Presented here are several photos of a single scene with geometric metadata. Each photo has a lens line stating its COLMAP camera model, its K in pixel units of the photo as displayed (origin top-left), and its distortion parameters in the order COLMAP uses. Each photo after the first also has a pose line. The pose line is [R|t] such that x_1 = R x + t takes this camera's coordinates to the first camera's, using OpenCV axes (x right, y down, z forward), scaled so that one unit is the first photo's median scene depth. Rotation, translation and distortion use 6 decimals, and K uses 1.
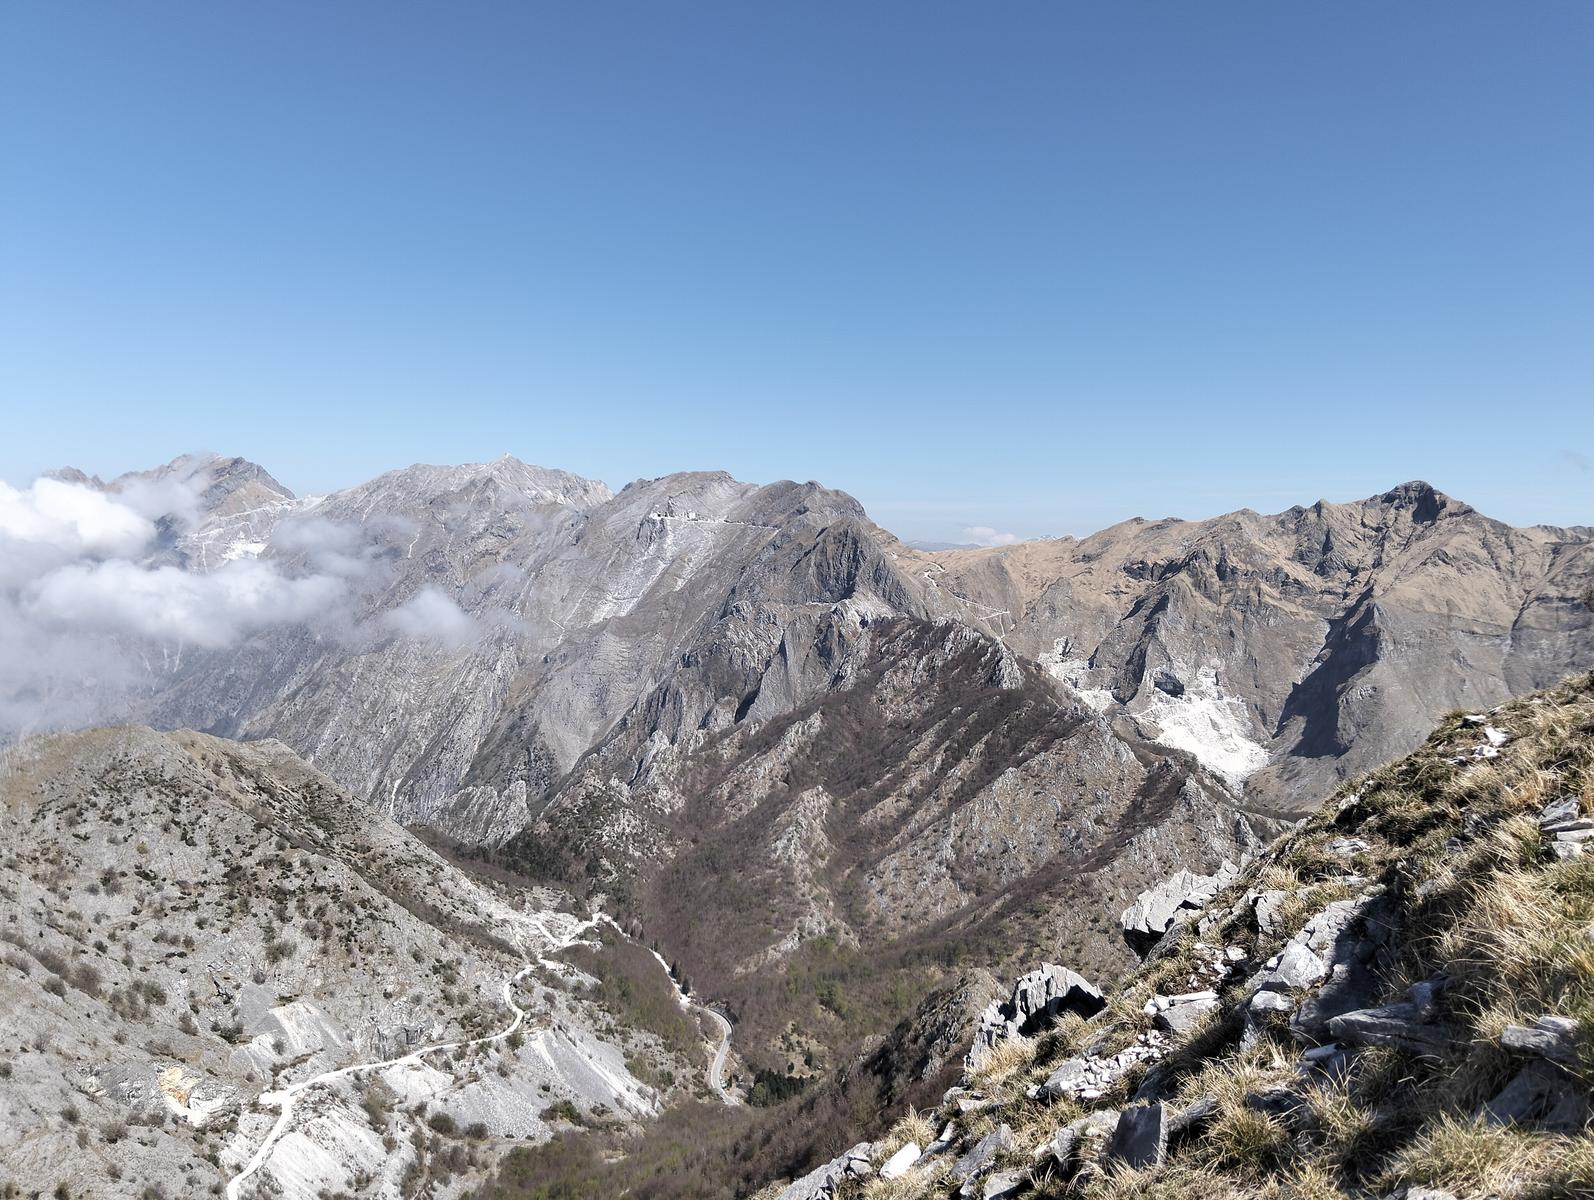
lens RADIAL K [[1208.2, 0, 797.9], [0, 1208.2, 593.4], [0, 0, 1]] dist [0.036775, -0.017681]
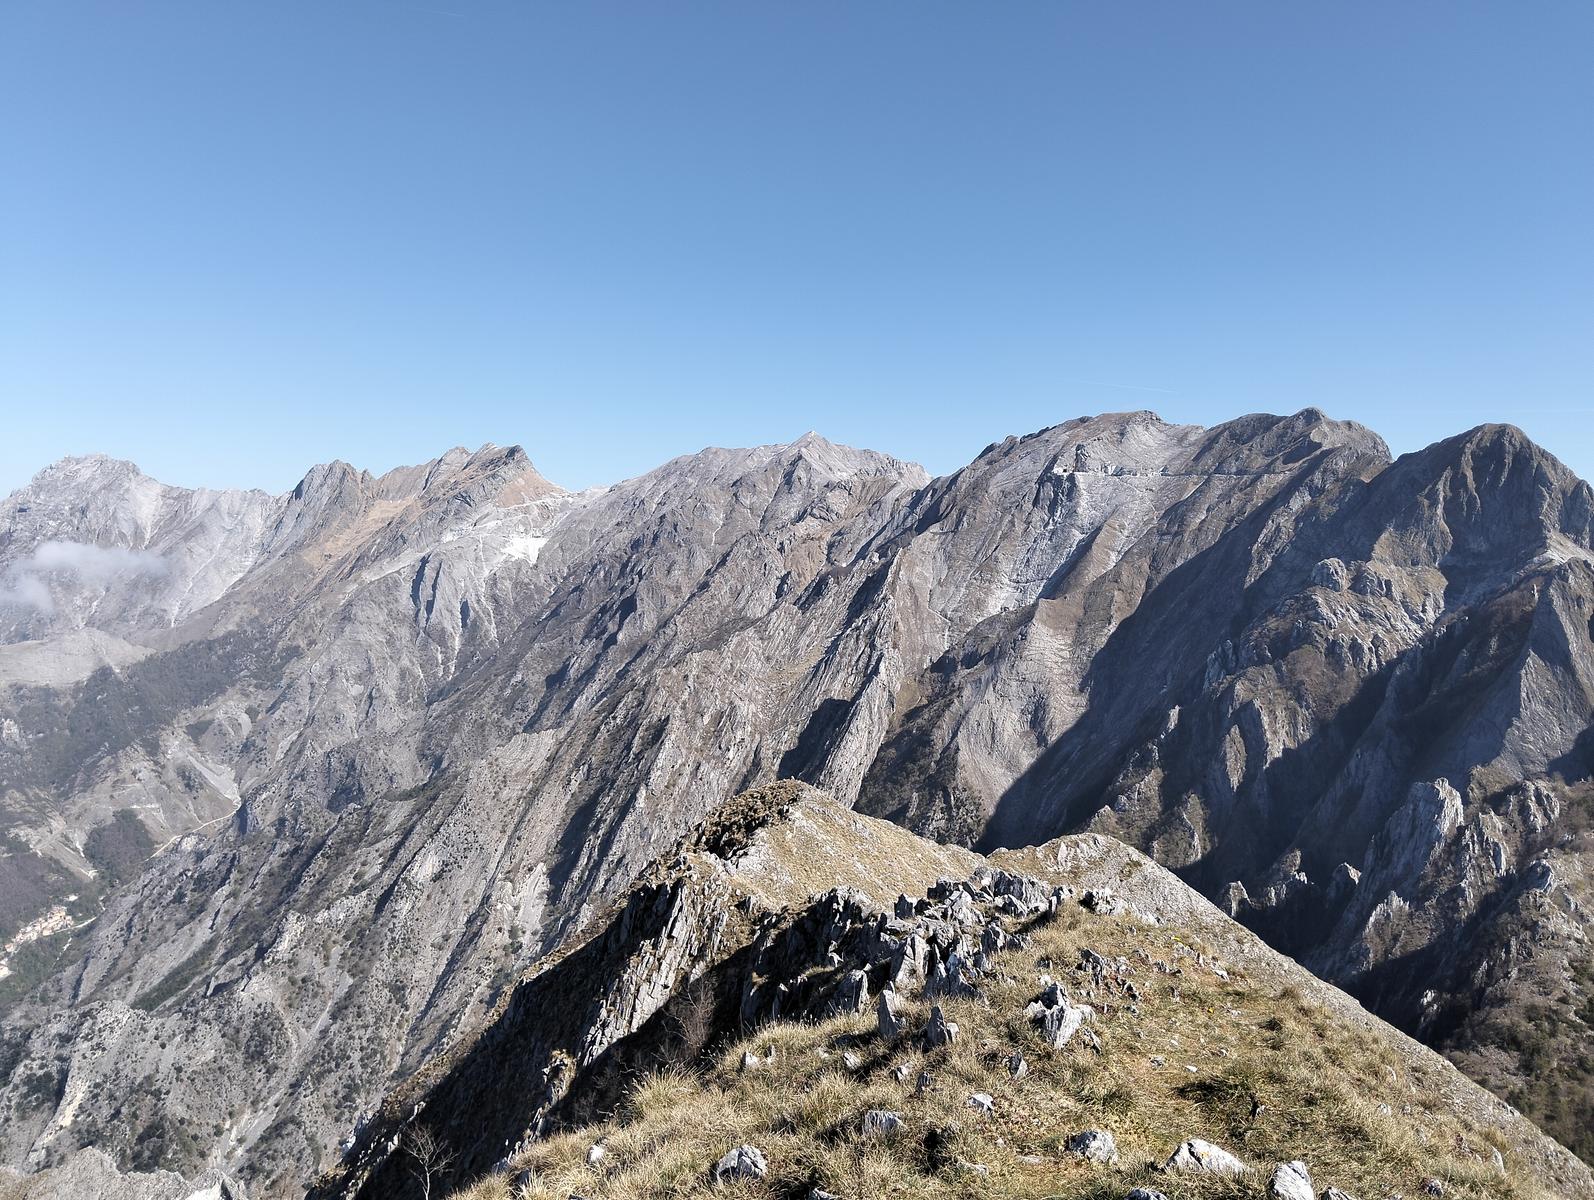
lens RADIAL K [[1208.2, 0, 797.7], [0, 1208.2, 604.6], [0, 0, 1]] dist [0.036775, -0.017681]
pose [[0.982511, 0.000510, -0.186206, -0.139832], [-0.003397, 0.999879, -0.015184, 0.028879], [0.186175, 0.015551, 0.982393, 0.255176]]
